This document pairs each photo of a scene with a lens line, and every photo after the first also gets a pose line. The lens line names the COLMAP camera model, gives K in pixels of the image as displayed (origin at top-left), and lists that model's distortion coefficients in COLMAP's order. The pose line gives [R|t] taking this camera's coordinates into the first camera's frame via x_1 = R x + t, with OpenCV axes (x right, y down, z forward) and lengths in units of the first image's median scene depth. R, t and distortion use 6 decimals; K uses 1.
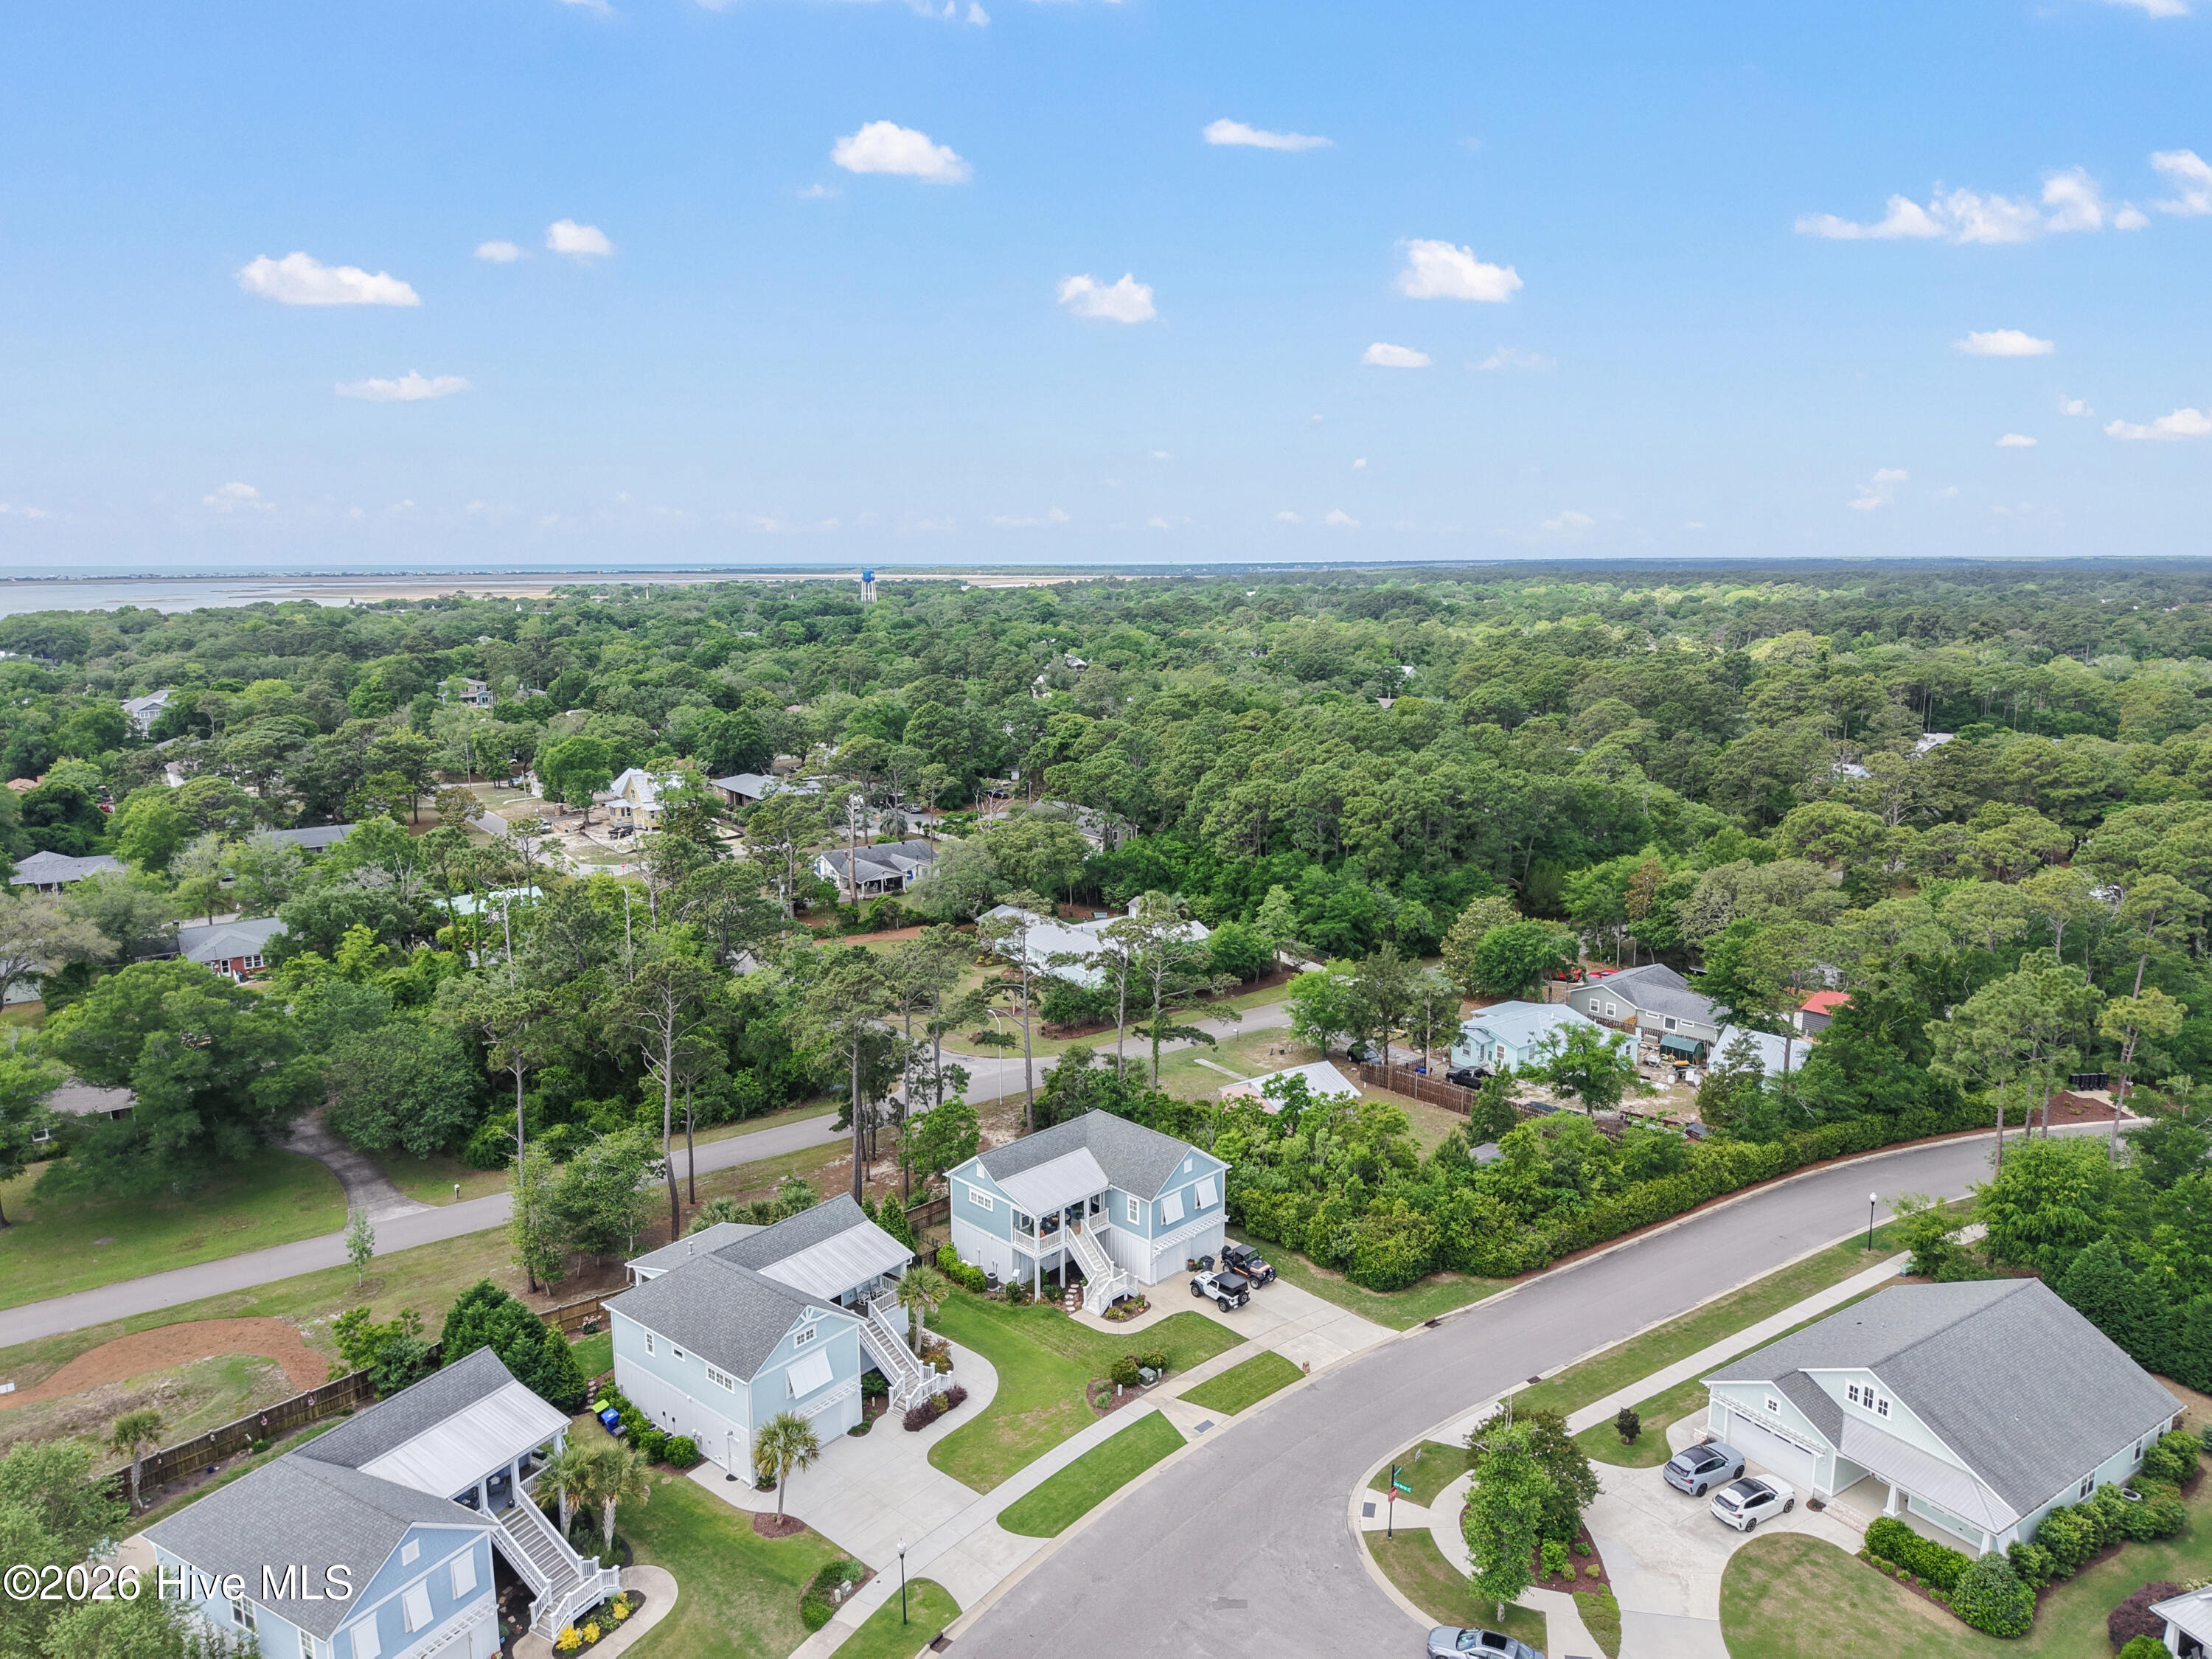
lens RADIAL K [[1486.7, 0, 1109.1], [0, 1486.7, 822.7], [0, 0, 1]] dist [0.010718, -0.004930]
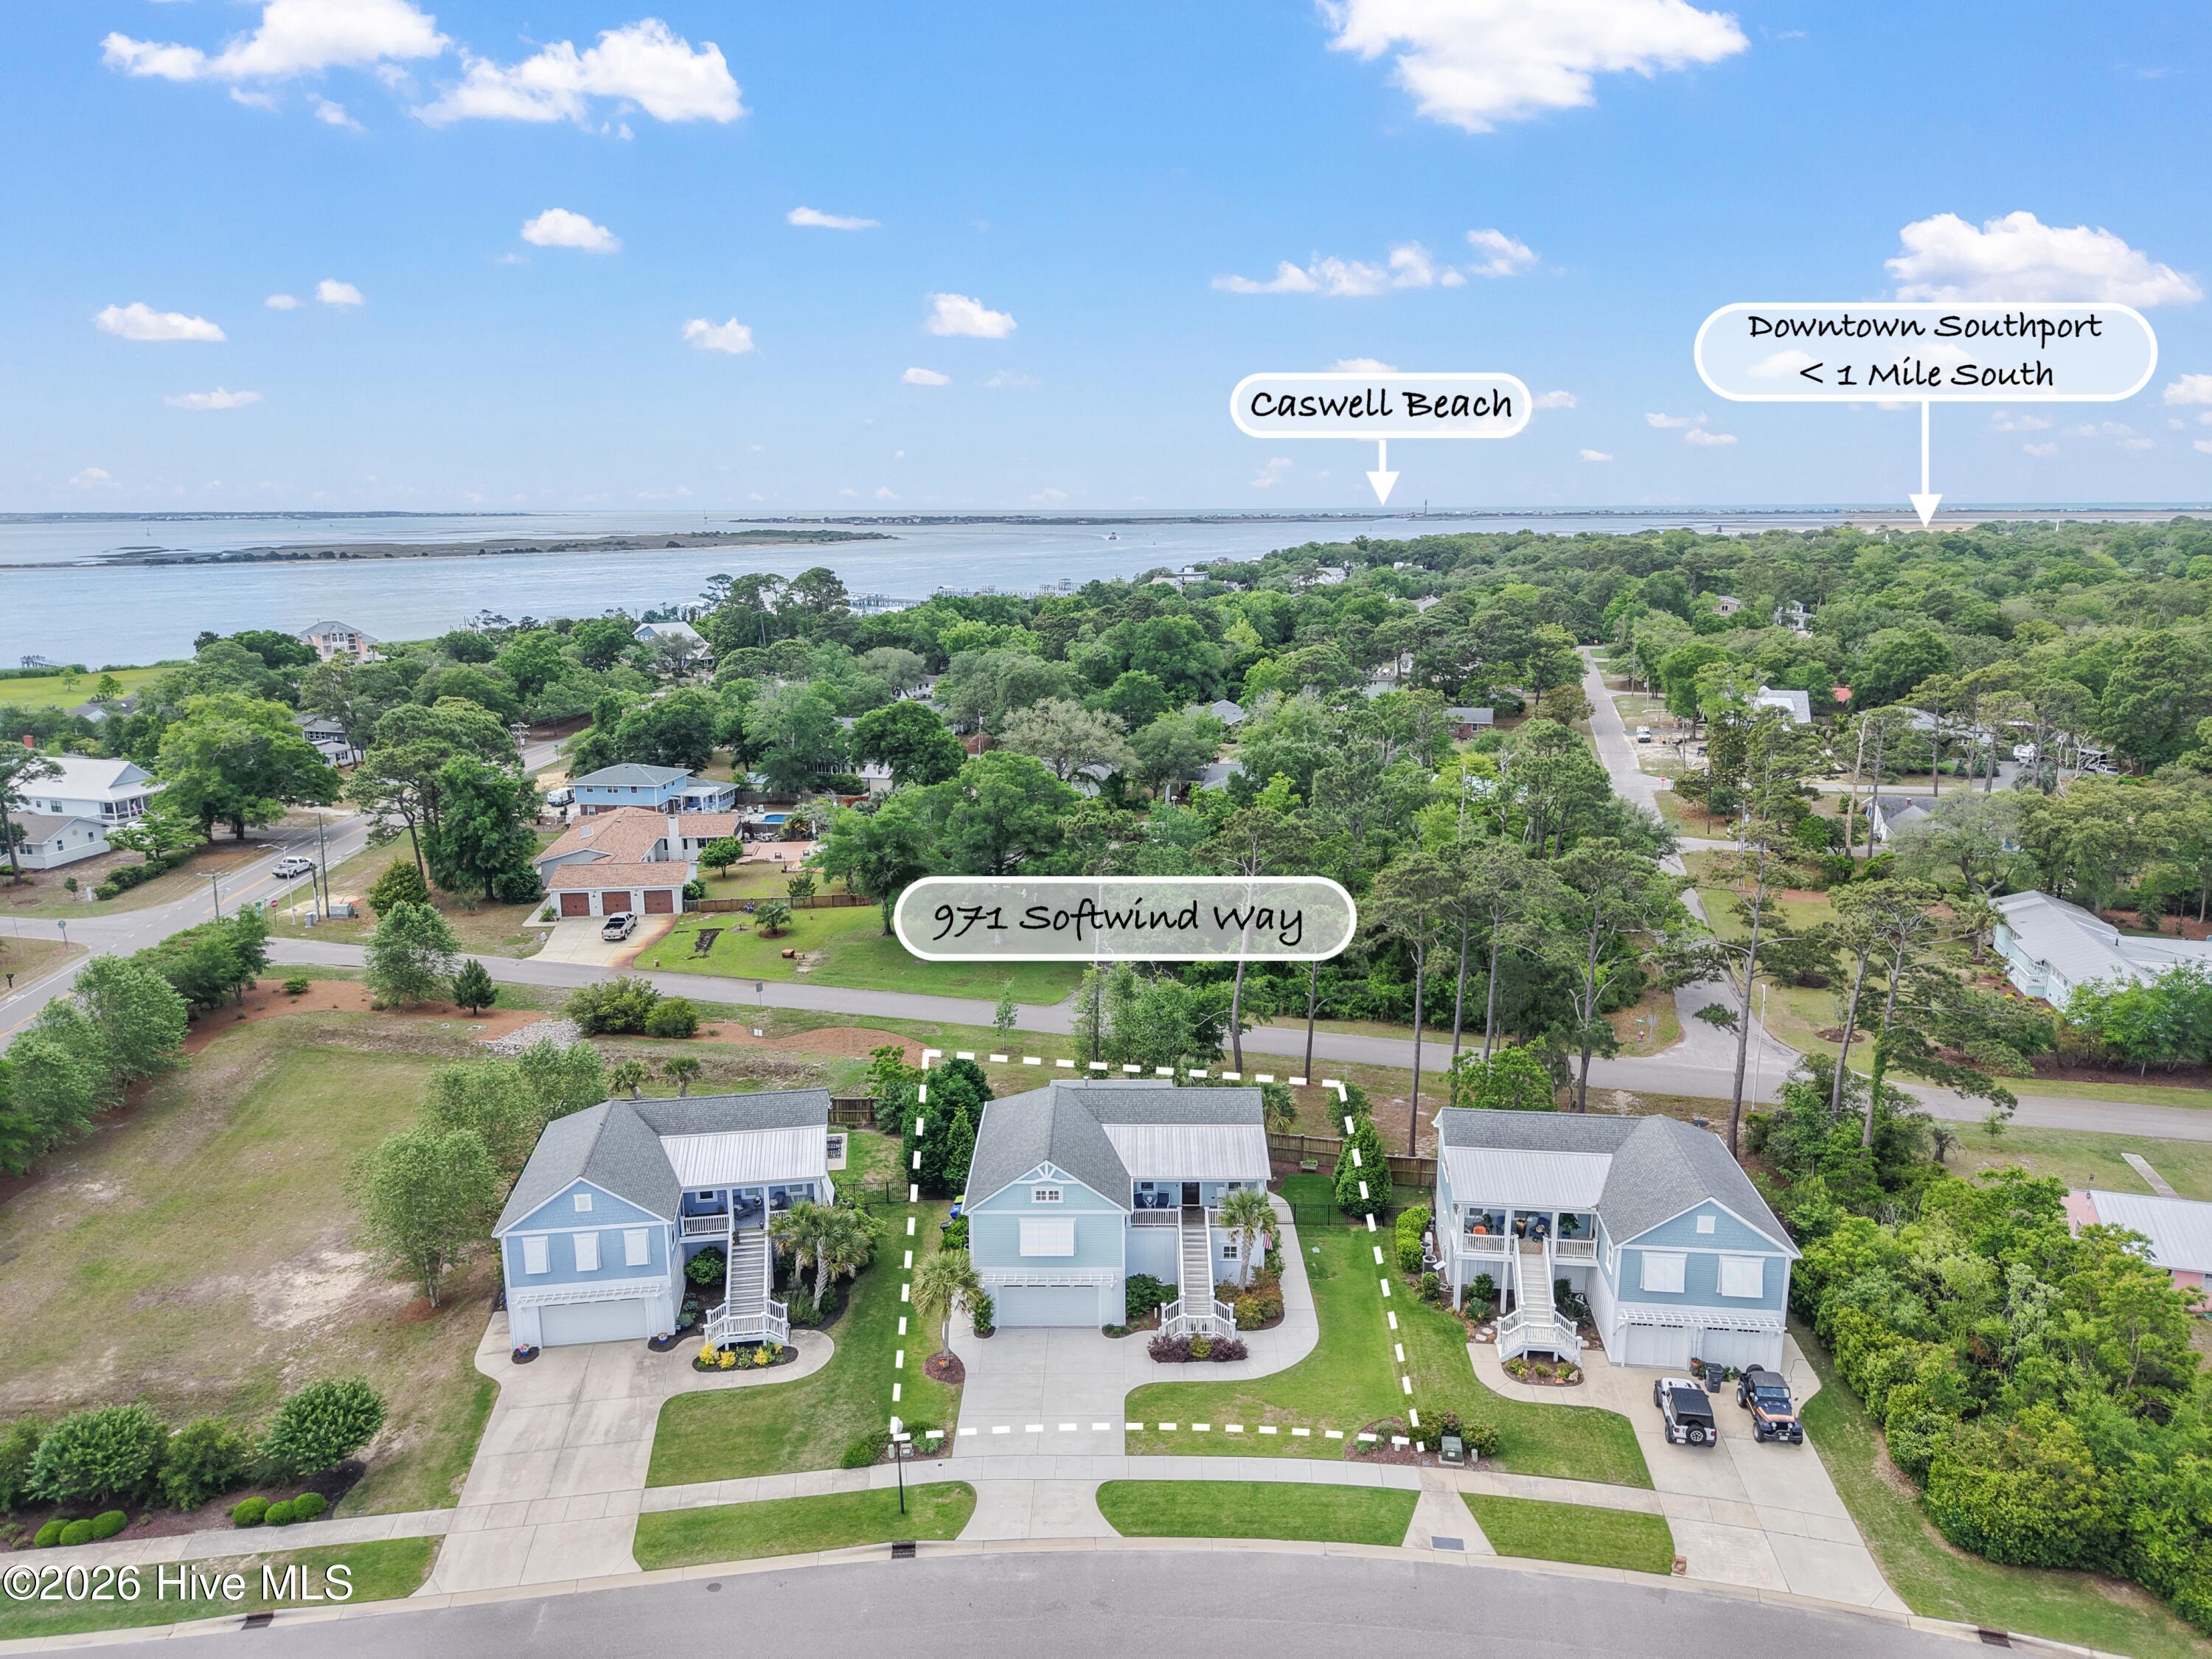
lens RADIAL K [[1486.7, 0, 1096.6], [0, 1486.7, 836.8], [0, 0, 1]] dist [0.010718, -0.004930]
pose [[0.616695, 0.169826, -0.768665, 0.437601], [-0.133907, 0.984852, 0.110157, 0.025031], [0.775730, 0.034996, 0.630094, 0.417633]]
